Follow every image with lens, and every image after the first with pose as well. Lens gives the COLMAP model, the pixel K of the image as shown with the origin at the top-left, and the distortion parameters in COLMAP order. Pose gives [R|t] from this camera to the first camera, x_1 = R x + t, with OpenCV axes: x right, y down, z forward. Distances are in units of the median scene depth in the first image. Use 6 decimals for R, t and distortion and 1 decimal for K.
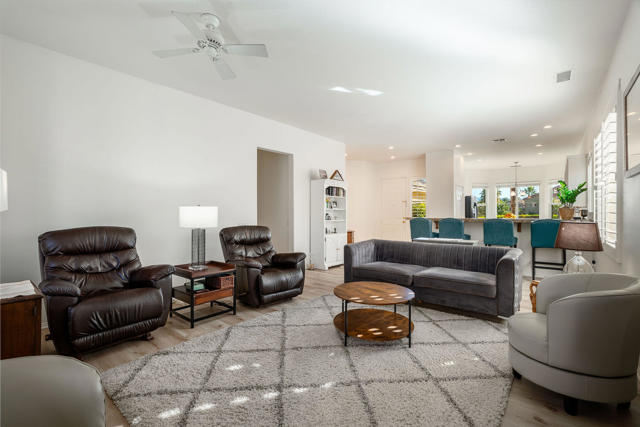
lens RADIAL K [[287.9, 0, 323.7], [0, 287.9, 213.4], [0, 0, 1]] dist [-0.007394, 0.000430]
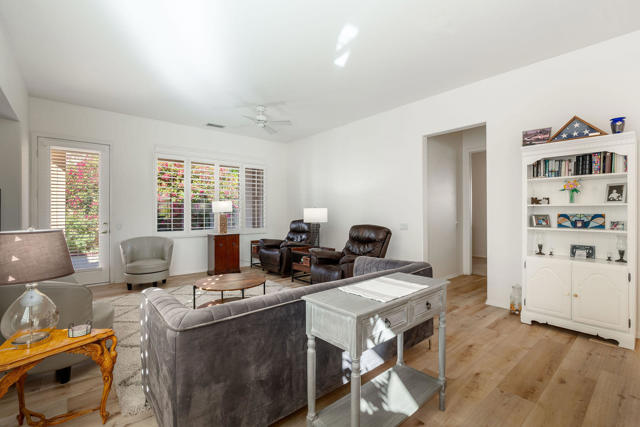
lens RADIAL K [[287.9, 0, 320.7], [0, 287.9, 212.2], [0, 0, 1]] dist [-0.007394, 0.000430]
pose [[-0.157734, 0.001425, -0.987481, 0.567922], [-0.005384, 0.999983, 0.002303, -0.002202], [0.987467, 0.005680, -0.157723, 0.707964]]
